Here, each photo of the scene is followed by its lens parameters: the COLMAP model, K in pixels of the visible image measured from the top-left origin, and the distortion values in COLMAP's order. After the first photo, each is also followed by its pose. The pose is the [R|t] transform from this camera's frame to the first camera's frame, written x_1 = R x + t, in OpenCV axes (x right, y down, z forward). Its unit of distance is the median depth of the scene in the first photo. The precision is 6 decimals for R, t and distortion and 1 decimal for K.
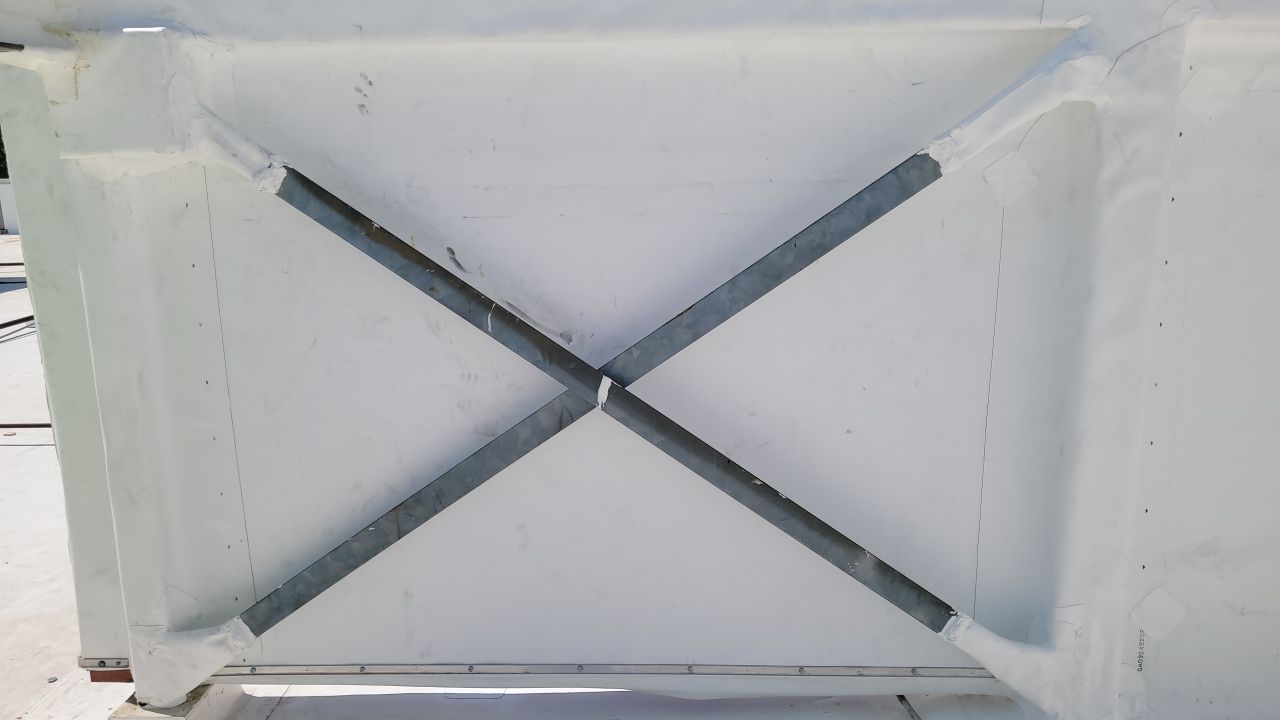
lens RADIAL K [[977.3, 0, 640.0], [0, 977.3, 360.0], [0, 0, 1]] dist [0.077187, -0.068964]
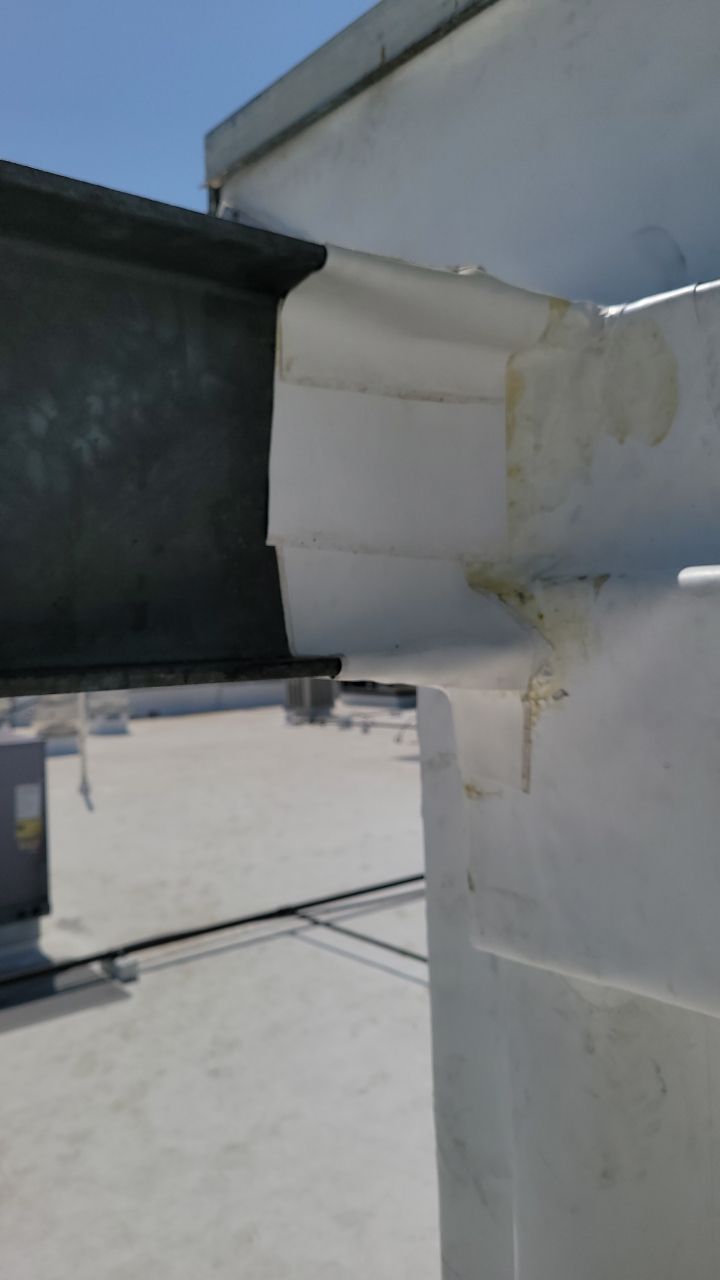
lens RADIAL K [[977.3, 0, 360.0], [0, 977.3, 640.0], [0, 0, 1]] dist [0.077187, -0.068964]
pose [[0.670049, 0.010803, -0.742238, -0.372775], [-0.144398, 0.982691, -0.116051, -0.267526], [0.728137, 0.184938, 0.660011, 0.753731]]
